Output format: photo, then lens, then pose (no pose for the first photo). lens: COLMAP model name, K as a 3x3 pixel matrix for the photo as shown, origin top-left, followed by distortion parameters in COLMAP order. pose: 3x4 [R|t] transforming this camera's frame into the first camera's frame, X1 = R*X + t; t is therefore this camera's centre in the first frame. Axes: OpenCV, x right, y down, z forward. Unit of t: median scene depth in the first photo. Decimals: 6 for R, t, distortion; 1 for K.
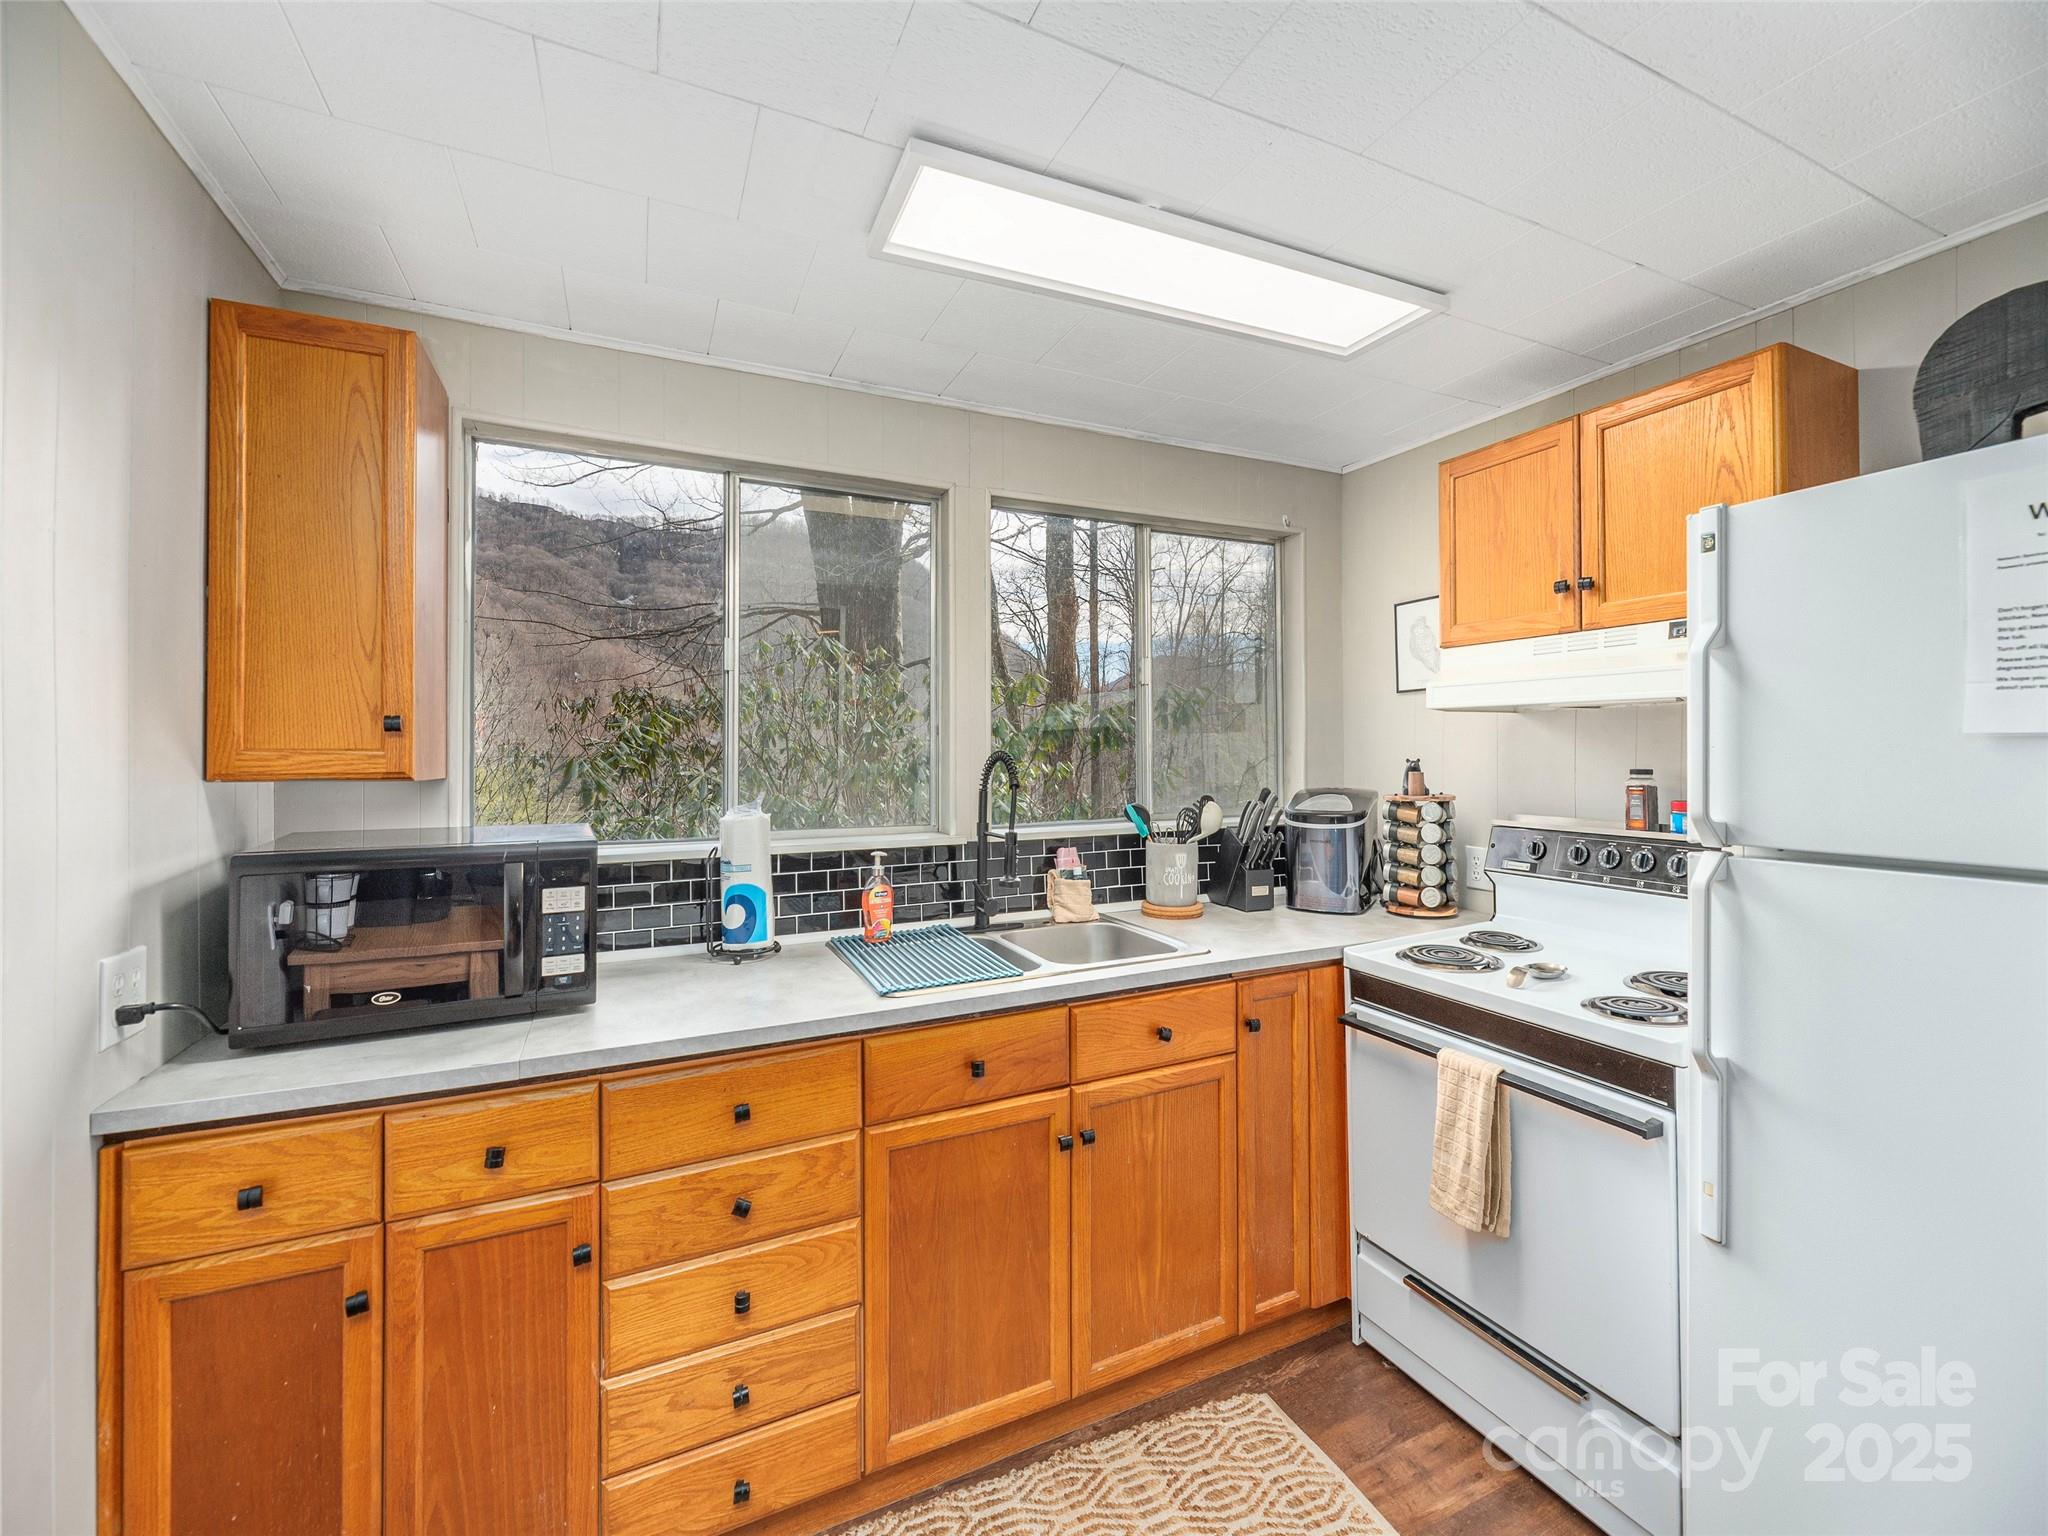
lens RADIAL K [[832.9, 0, 1004.8], [0, 832.9, 743.1], [0, 0, 1]] dist [-0.000169, -0.000294]
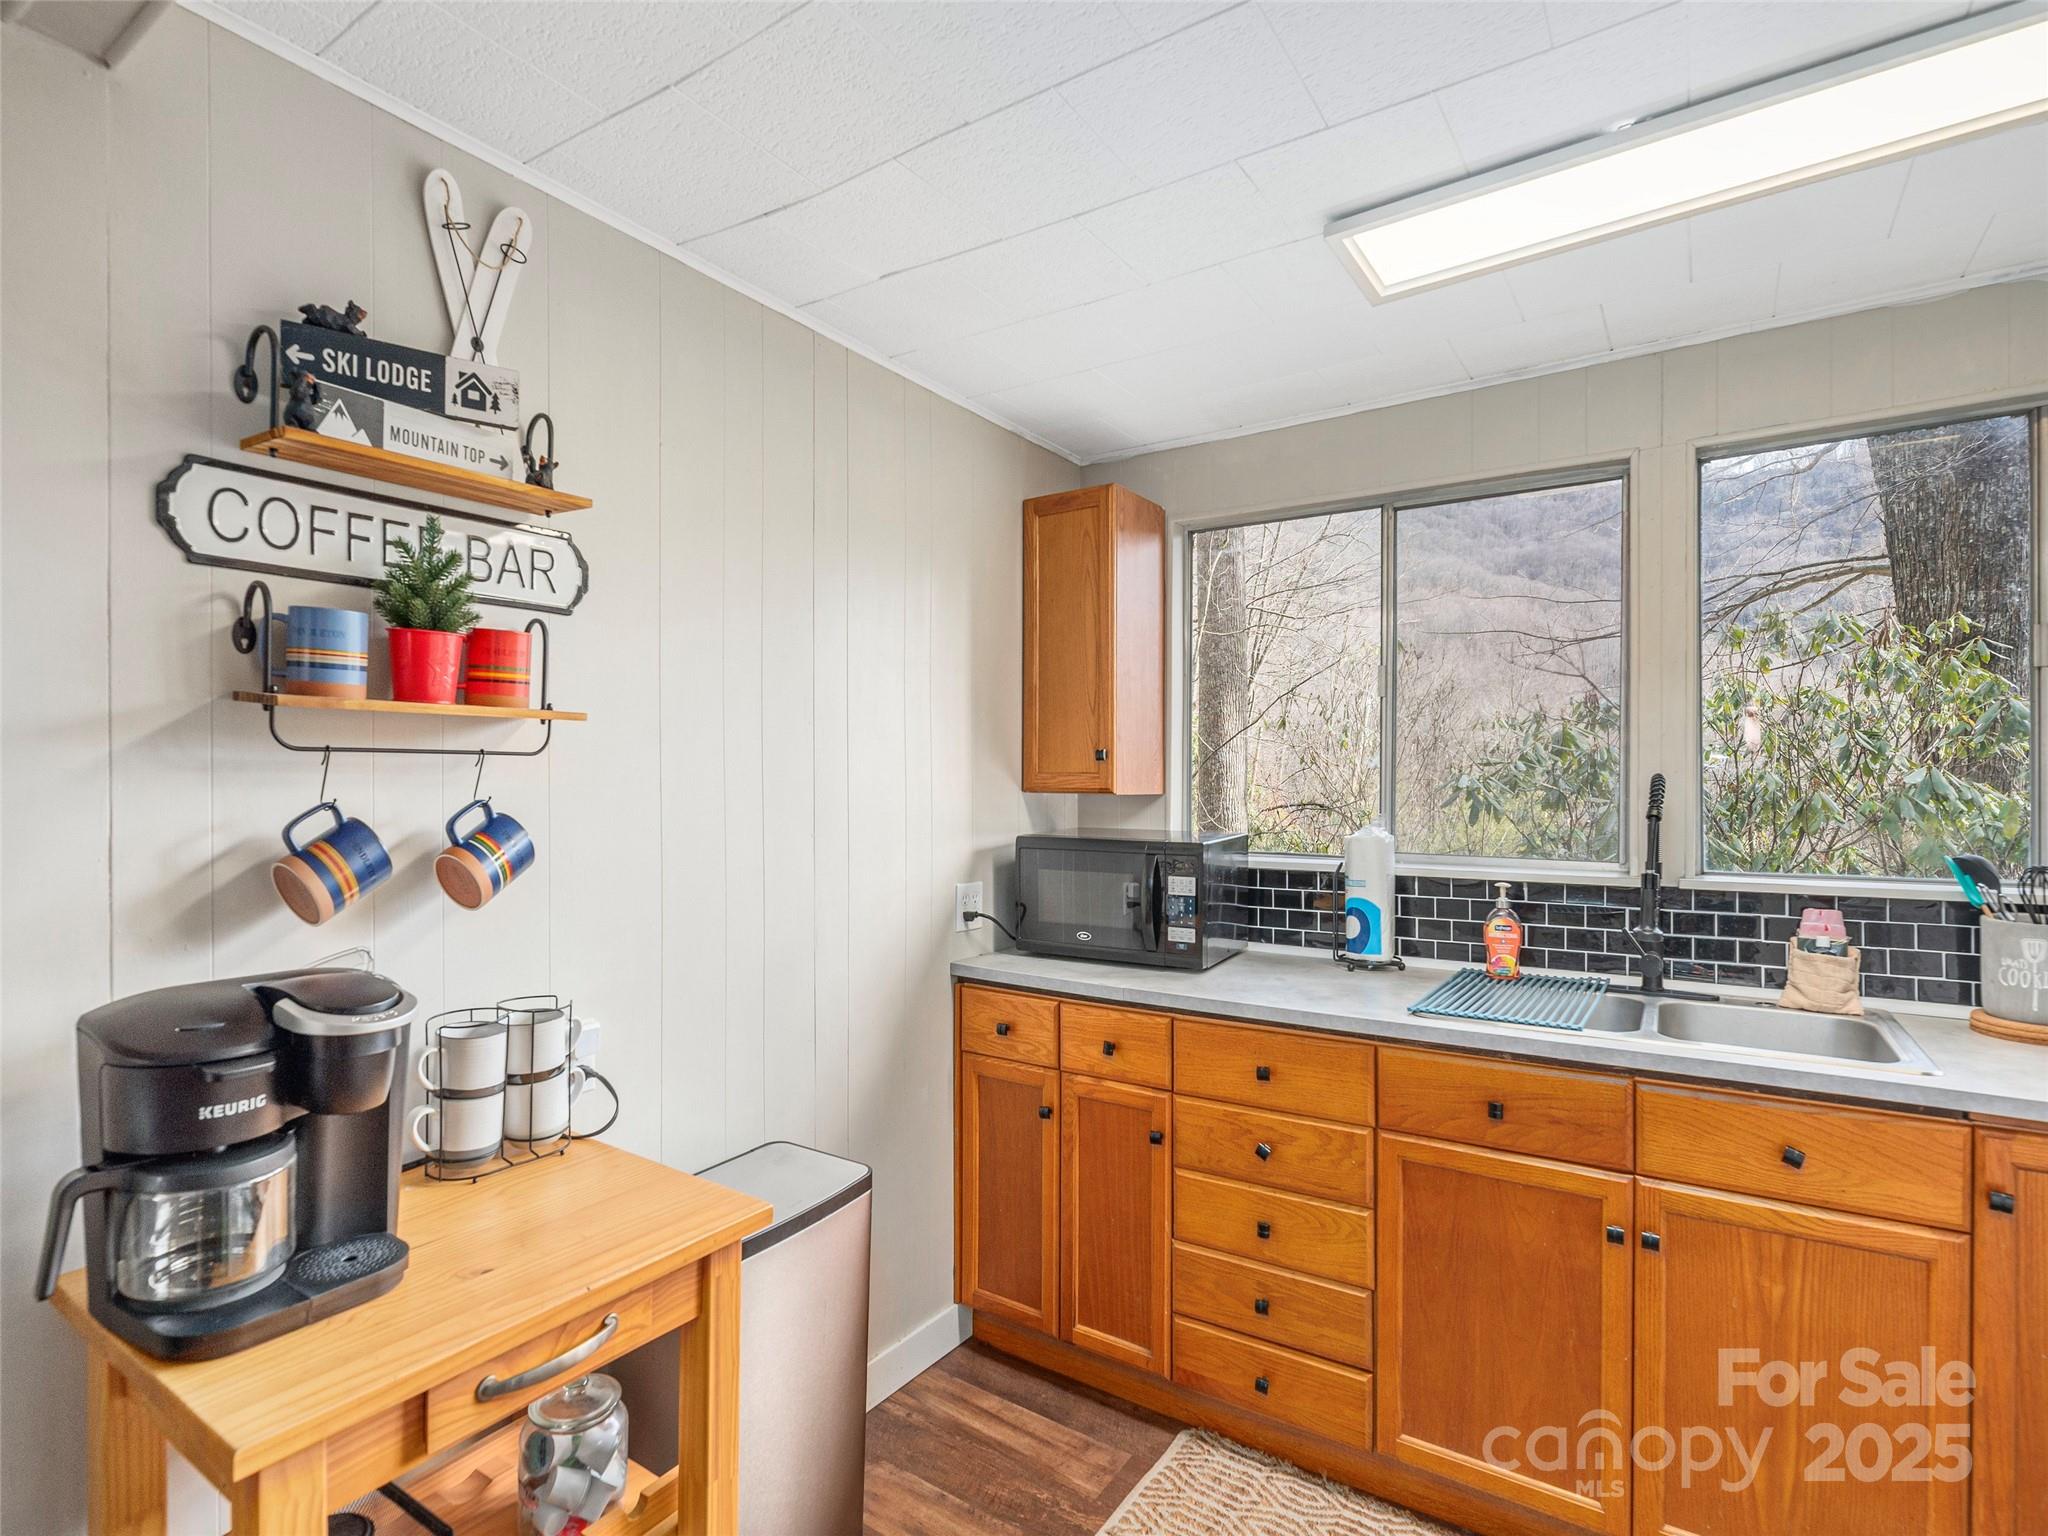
lens RADIAL K [[1018.5, 0, 1032.6], [0, 1018.5, 773.5], [0, 0, 1]] dist [-0.003199, -0.001041]
pose [[0.530219, -0.000191, -0.847861, 0.633891], [0.006124, 0.999975, 0.003605, 0.001520], [0.847839, -0.007104, 0.530207, -0.051794]]
